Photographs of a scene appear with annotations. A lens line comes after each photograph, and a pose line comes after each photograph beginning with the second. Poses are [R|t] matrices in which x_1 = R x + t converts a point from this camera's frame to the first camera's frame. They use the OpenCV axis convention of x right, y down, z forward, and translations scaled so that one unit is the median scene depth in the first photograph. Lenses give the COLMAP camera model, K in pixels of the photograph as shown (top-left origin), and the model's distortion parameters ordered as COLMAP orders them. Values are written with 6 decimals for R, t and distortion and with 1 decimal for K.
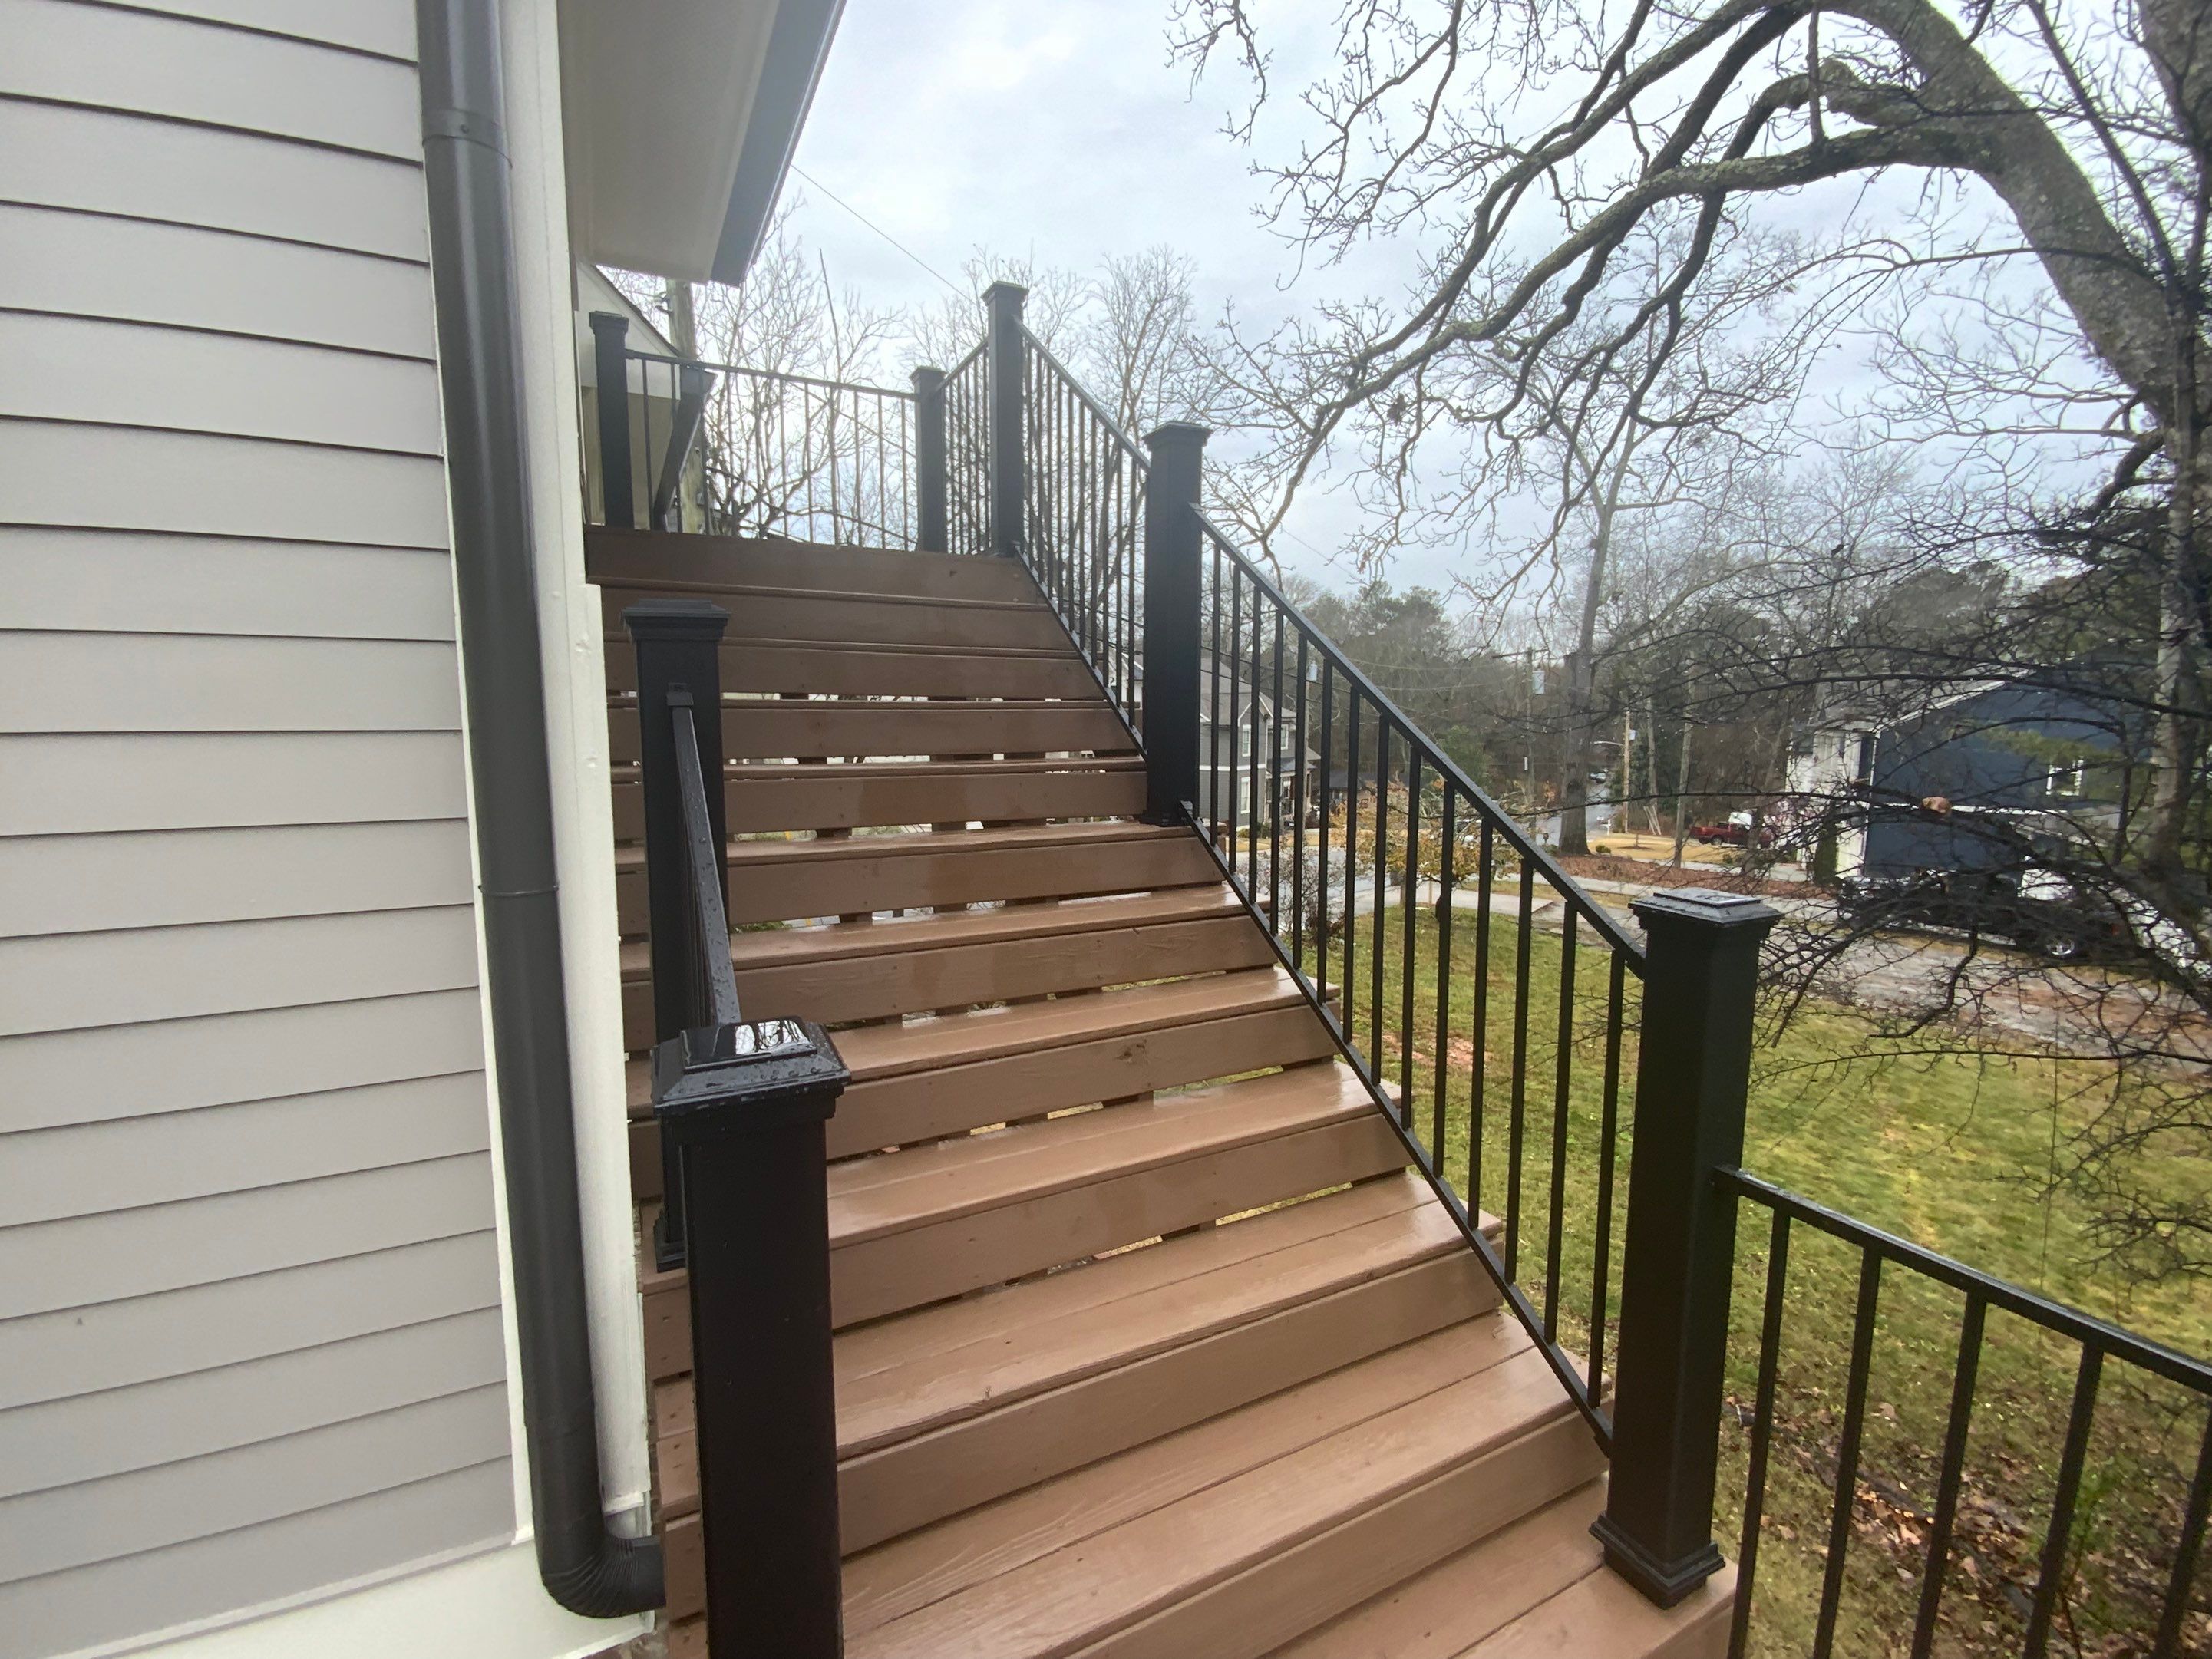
lens RADIAL K [[983.0, 0, 1106.0], [0, 983.0, 829.5], [0, 0, 1]] dist [0.003075, -0.026929]
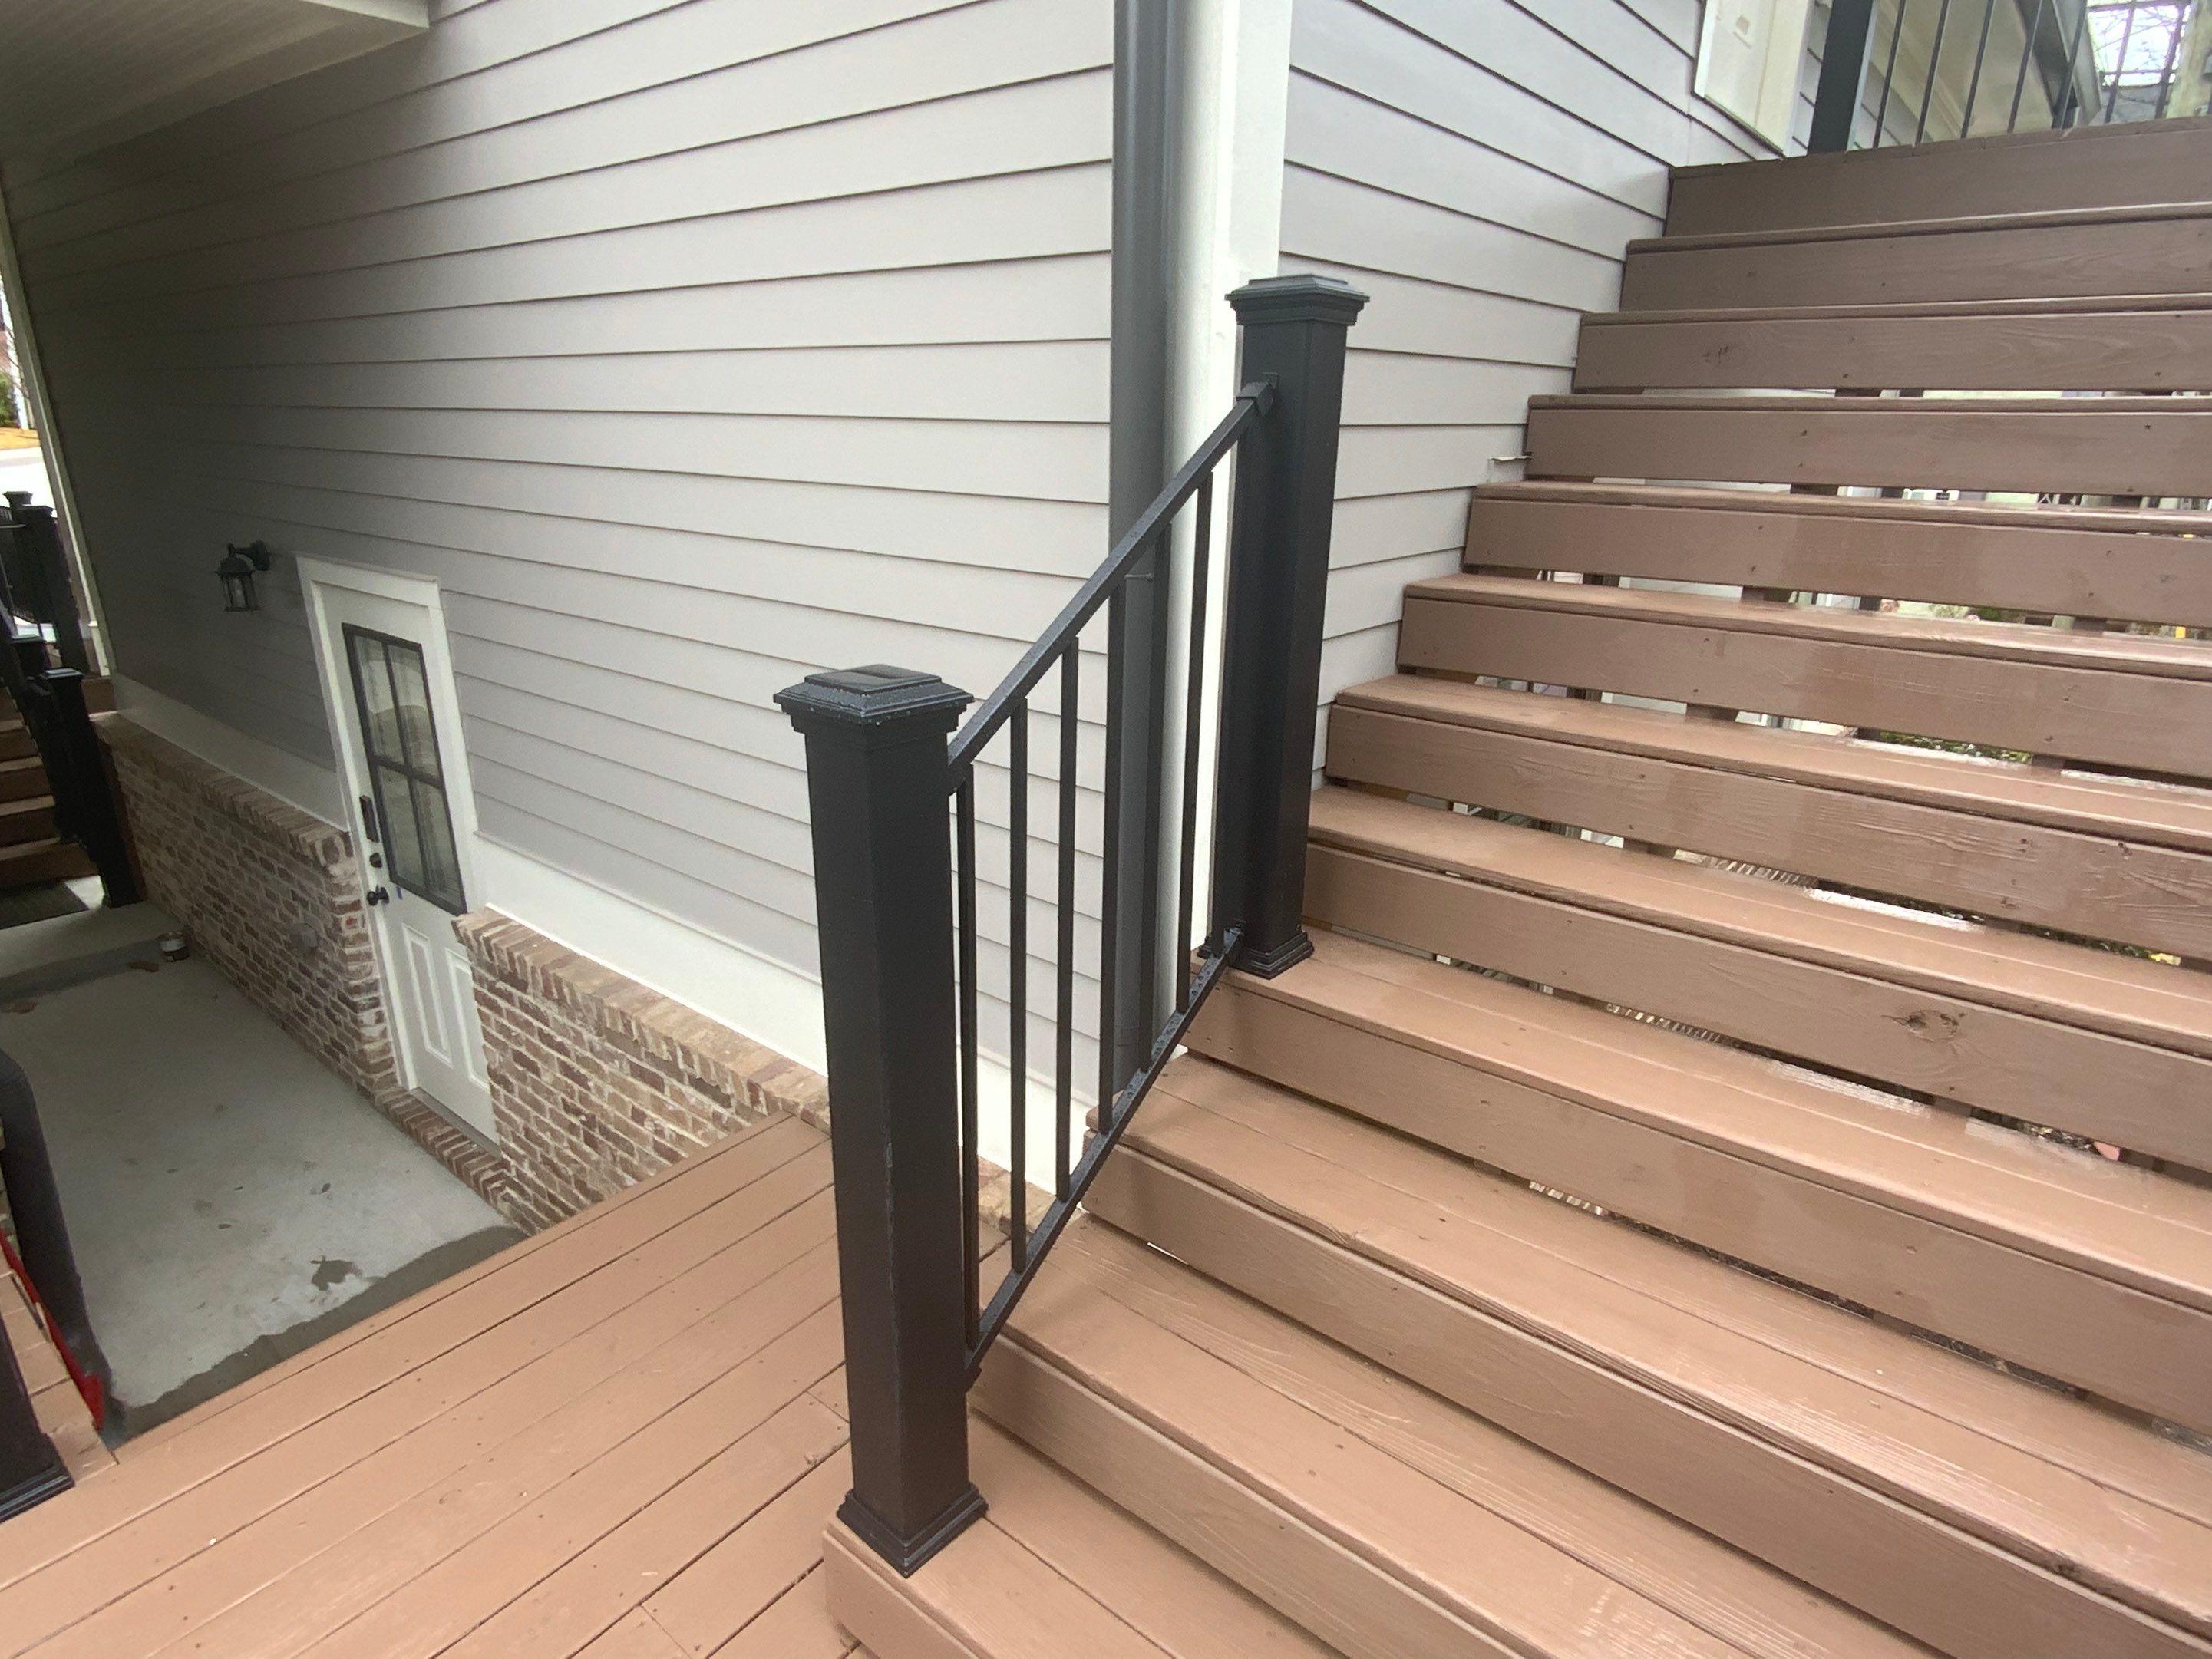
lens RADIAL K [[1222.4, 0, 1095.2], [0, 1222.4, 835.5], [0, 0, 1]] dist [0.003353, -0.002851]
pose [[0.411891, 0.305262, -0.858581, 0.450655], [-0.120500, 0.952191, 0.280736, -0.027910], [0.903231, -0.012174, 0.428982, 0.246630]]
